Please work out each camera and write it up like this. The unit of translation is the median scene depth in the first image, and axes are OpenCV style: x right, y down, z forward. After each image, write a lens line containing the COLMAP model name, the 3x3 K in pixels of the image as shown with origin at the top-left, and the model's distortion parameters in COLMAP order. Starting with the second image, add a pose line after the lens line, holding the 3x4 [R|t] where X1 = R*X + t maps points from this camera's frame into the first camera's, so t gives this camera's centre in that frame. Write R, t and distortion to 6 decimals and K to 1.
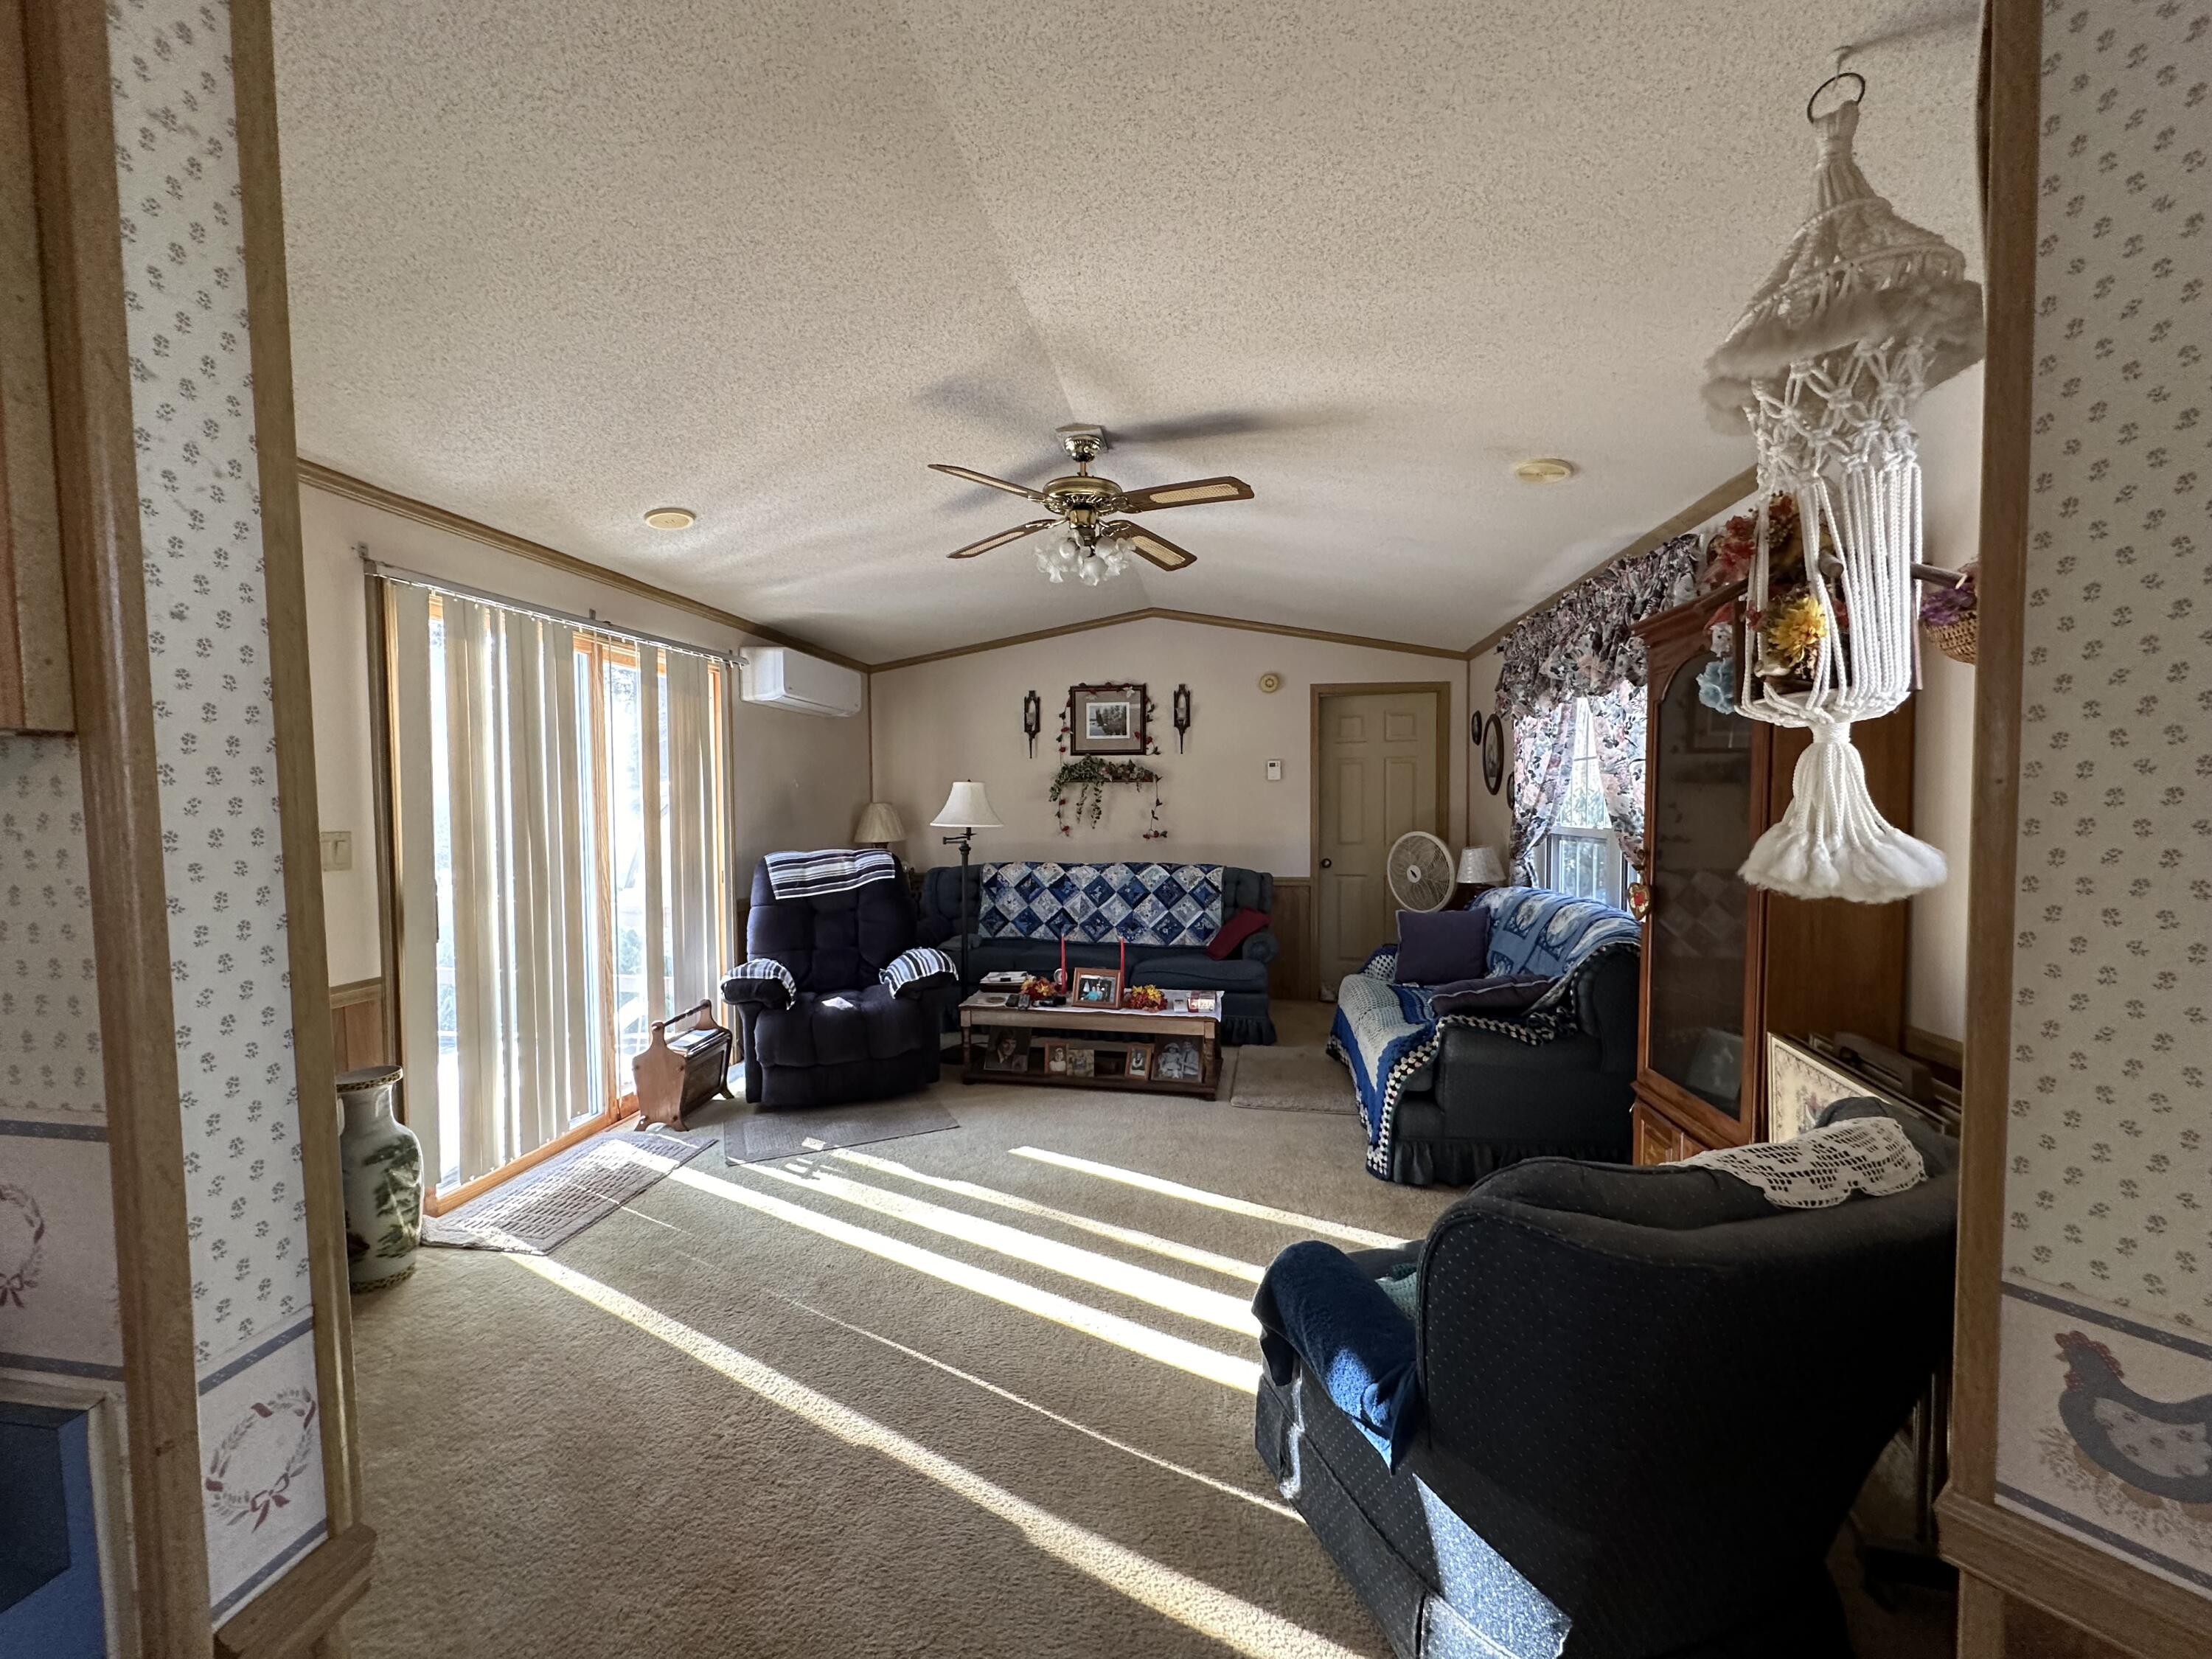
lens RADIAL K [[883.5, 0, 1098.8], [0, 883.5, 834.6], [0, 0, 1]] dist [-0.002205, -0.000411]
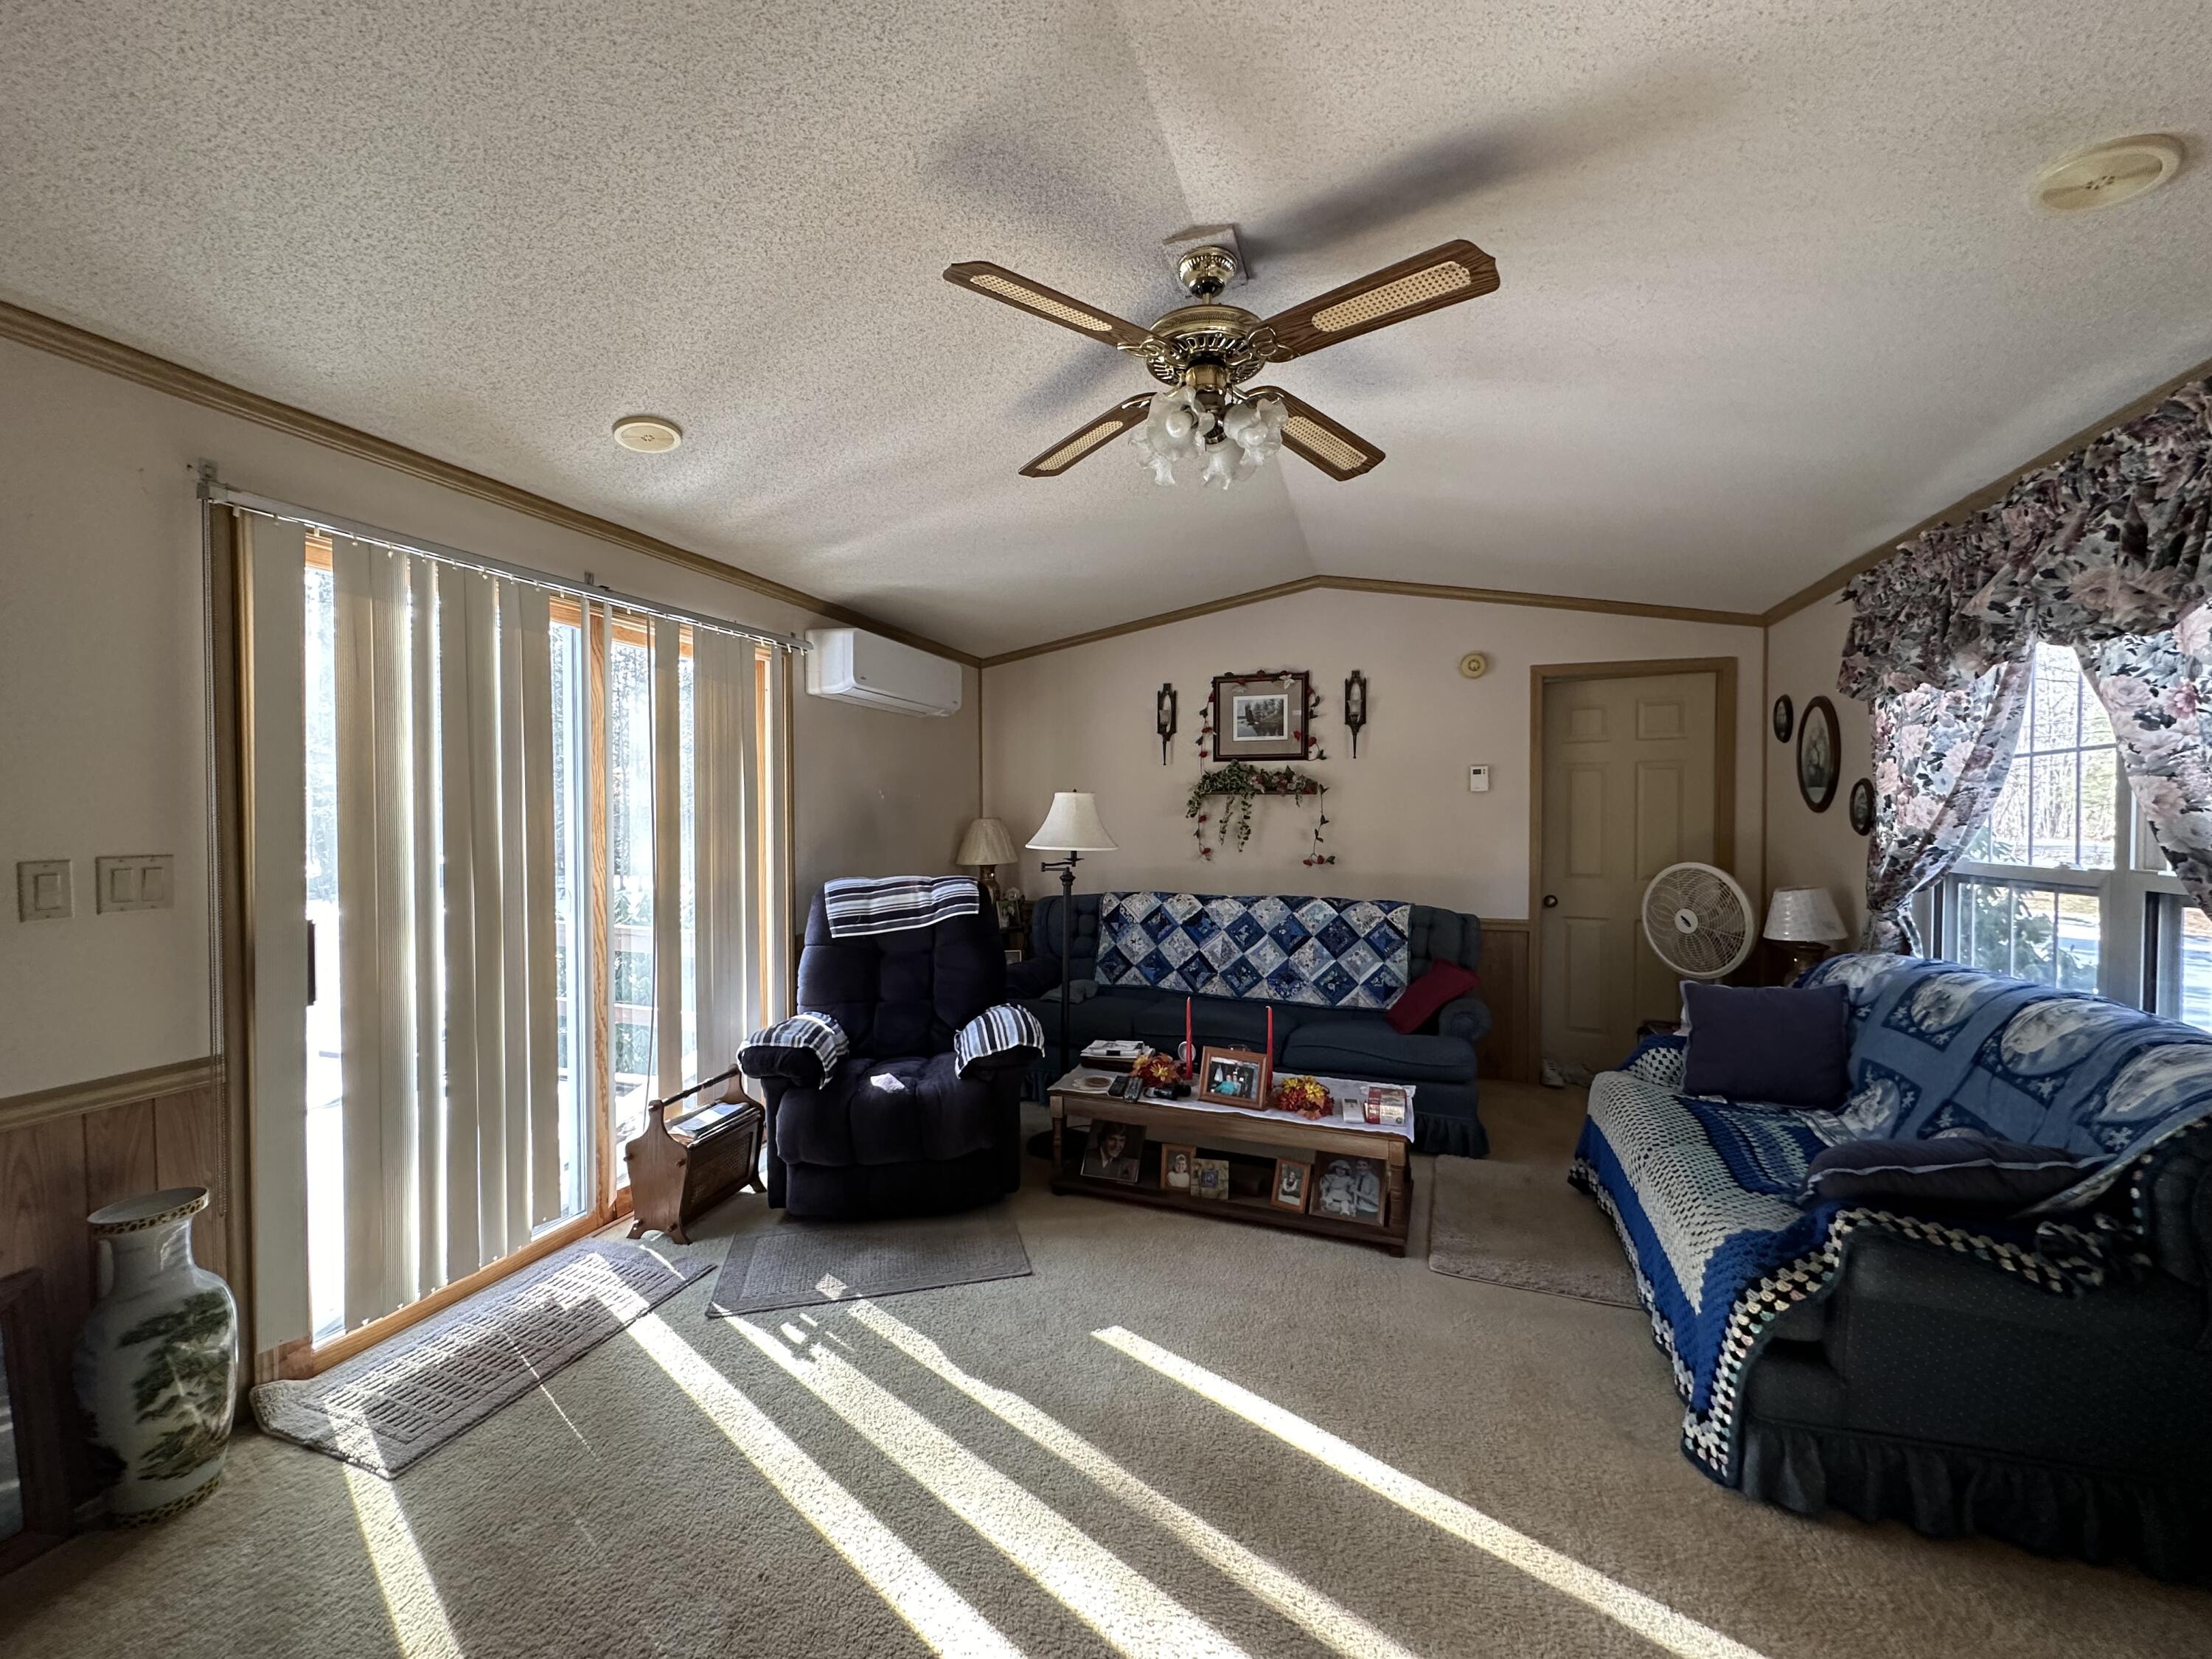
lens RADIAL K [[883.5, 0, 1099.2], [0, 883.5, 833.6], [0, 0, 1]] dist [-0.002205, -0.000411]
pose [[0.983356, 0.009552, -0.181439, 0.015589], [-0.012819, 0.999776, -0.016841, -0.009454], [0.181237, 0.018886, 0.983258, 0.215718]]
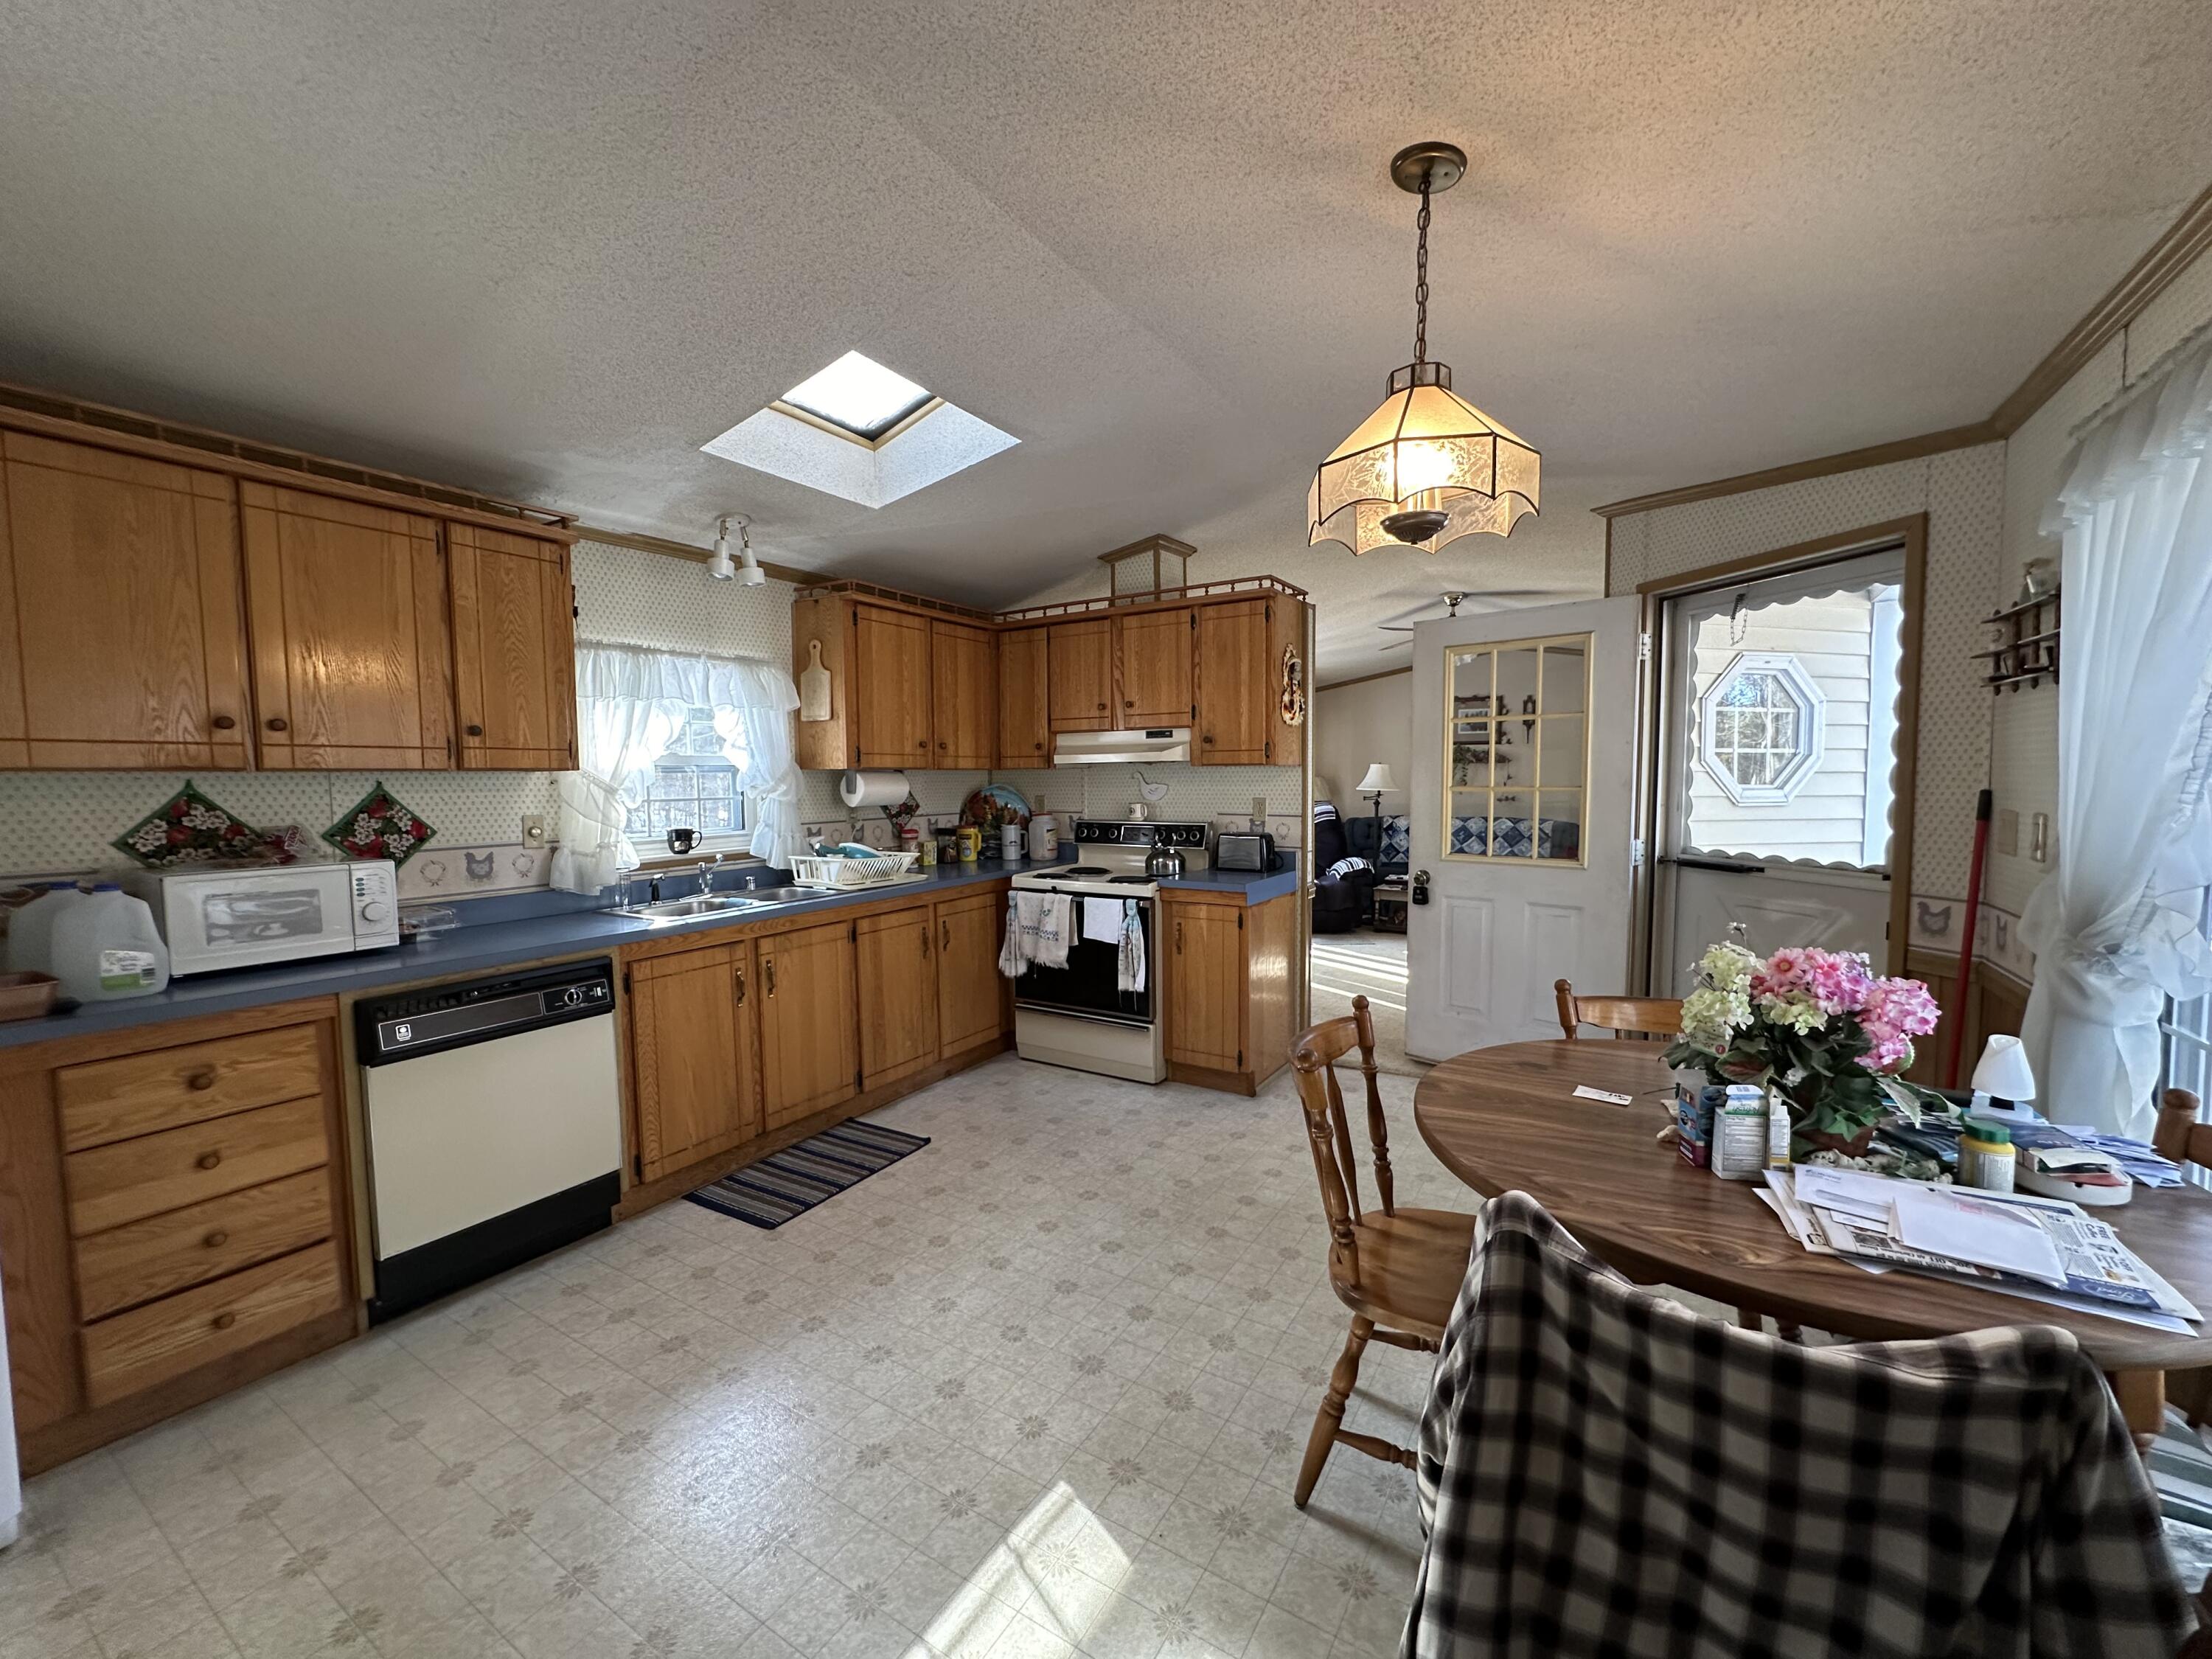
lens RADIAL K [[883.5, 0, 1106.4], [0, 883.5, 837.1], [0, 0, 1]] dist [-0.002205, -0.000411]
pose [[0.918959, 0.030741, -0.393152, 0.037955], [-0.018476, 0.999219, 0.034943, 0.028648], [0.393919, -0.024847, 0.918809, -0.709106]]
